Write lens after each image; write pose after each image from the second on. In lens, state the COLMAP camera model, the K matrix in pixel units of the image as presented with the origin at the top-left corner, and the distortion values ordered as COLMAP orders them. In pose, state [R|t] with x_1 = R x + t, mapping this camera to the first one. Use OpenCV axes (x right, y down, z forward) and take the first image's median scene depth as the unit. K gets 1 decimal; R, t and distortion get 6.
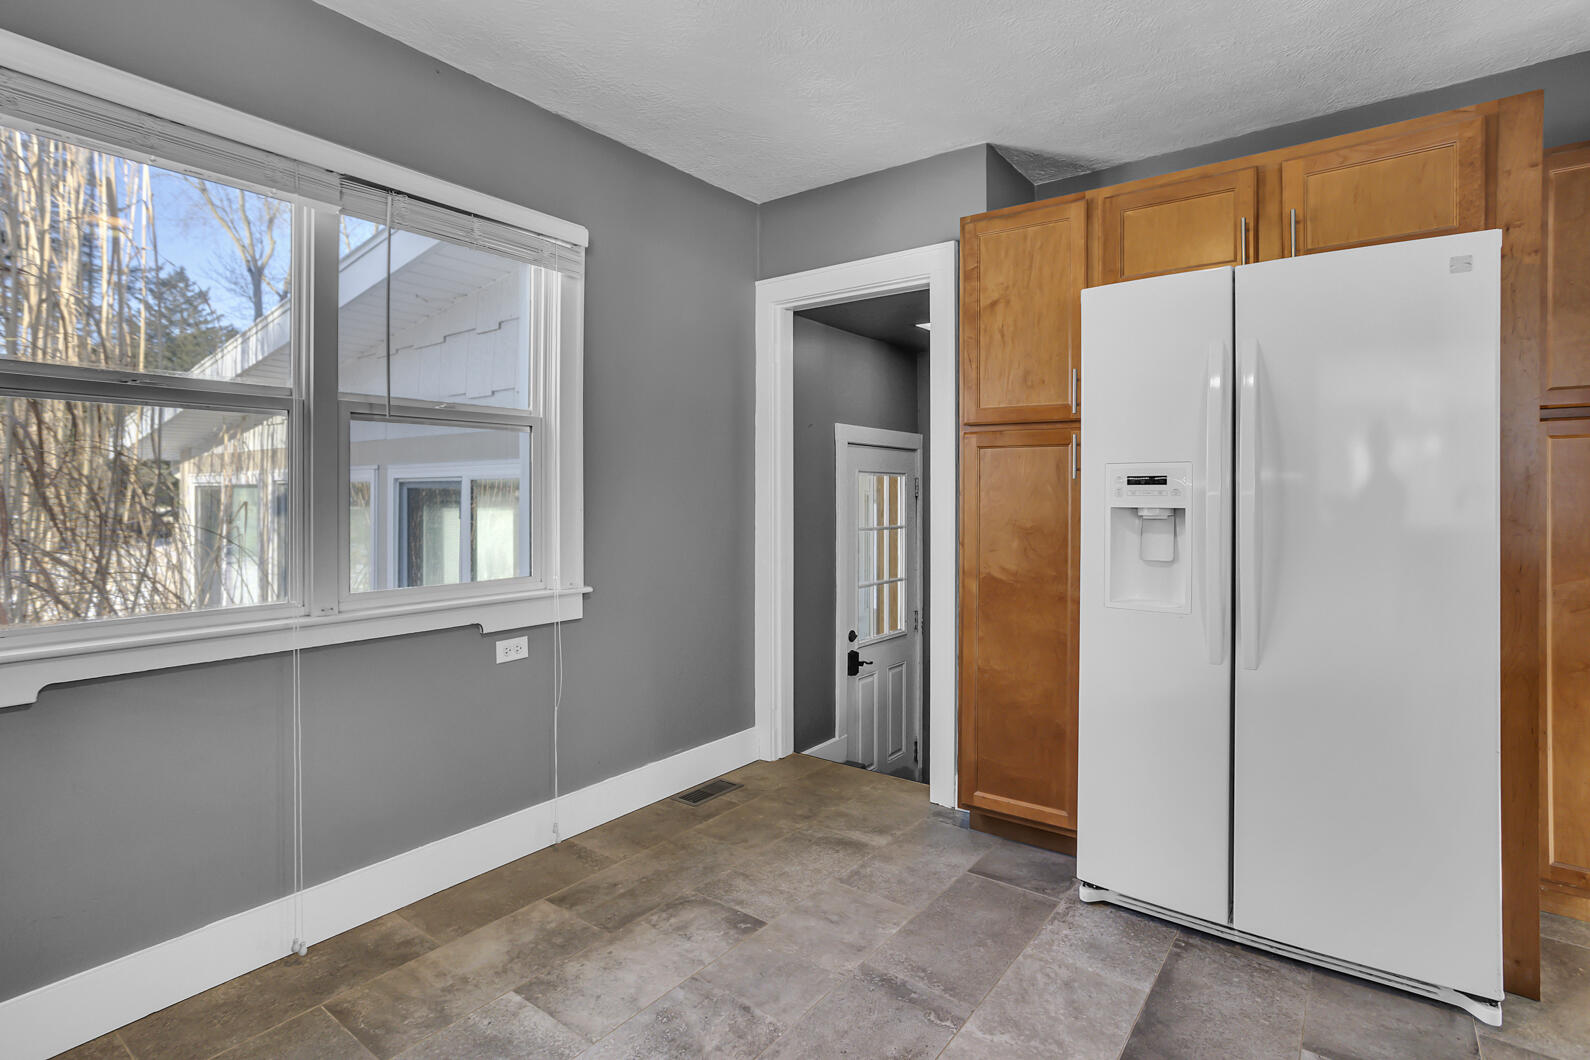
lens RADIAL K [[778.0, 0, 786.3], [0, 778.0, 498.4], [0, 0, 1]] dist [-0.051171, 0.026758]
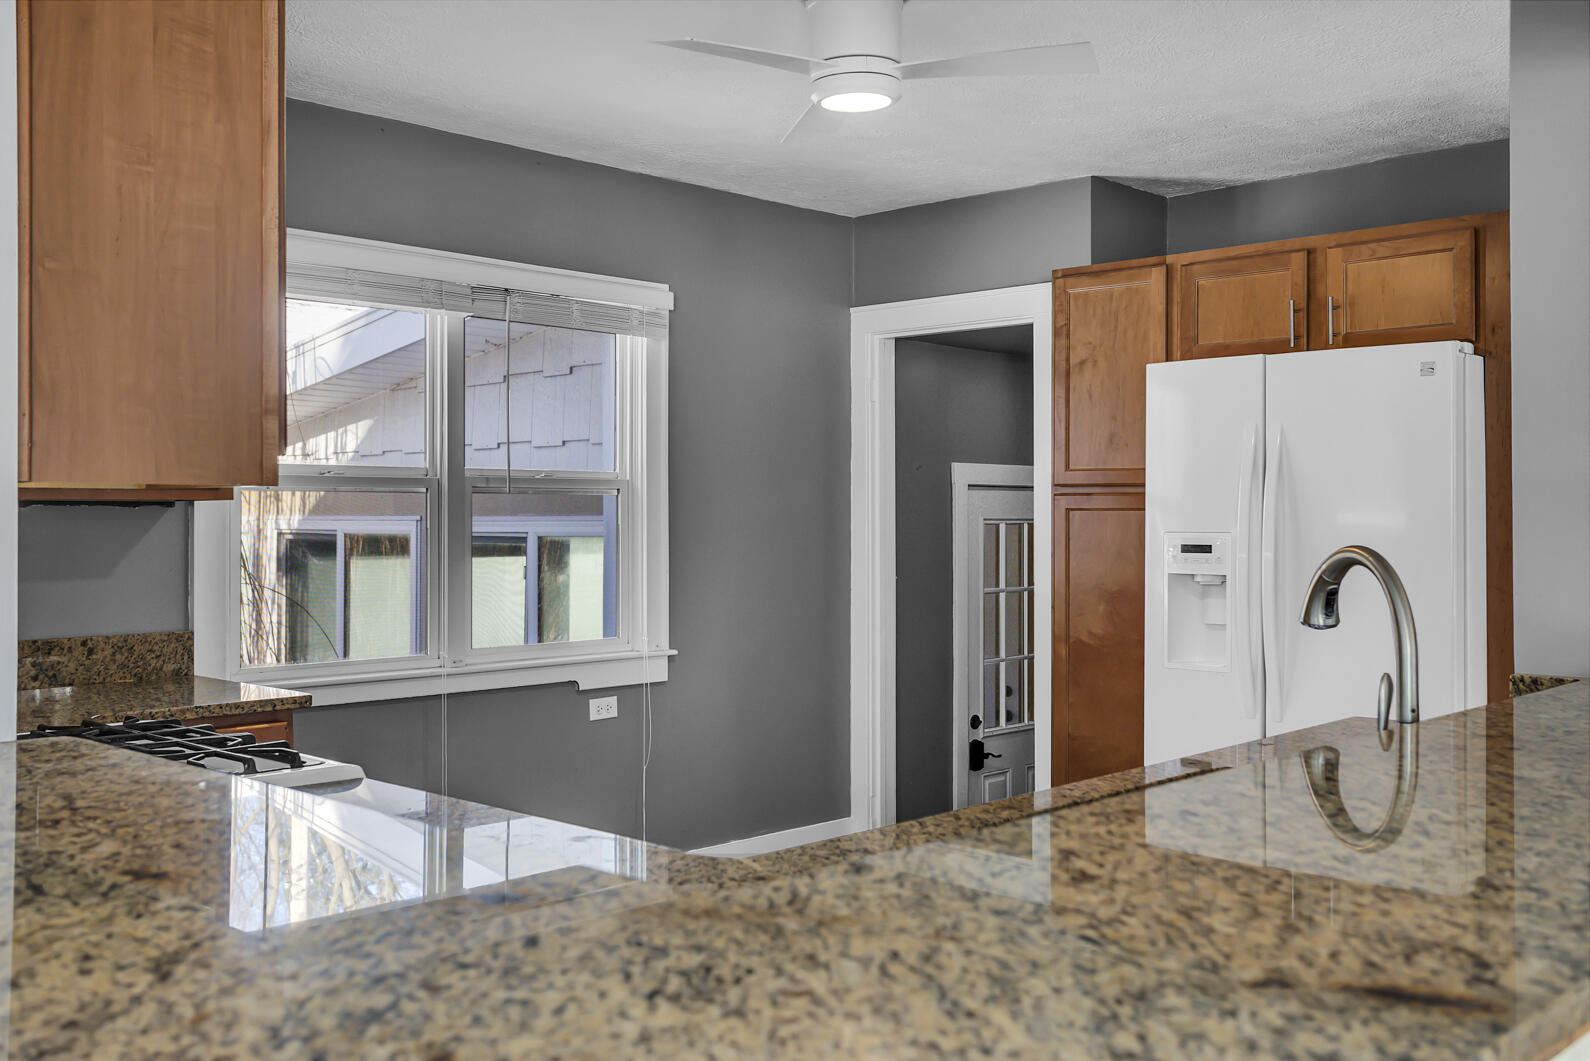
lens RADIAL K [[1486.1, 0, 812.8], [0, 1486.1, 515.9], [0, 0, 1]] dist [0.067603, 0.014506]
pose [[0.994464, -0.001902, -0.105060, 0.131753], [0.001088, 0.999969, -0.007802, -0.045027], [0.105071, 0.007645, 0.994435, -0.947097]]
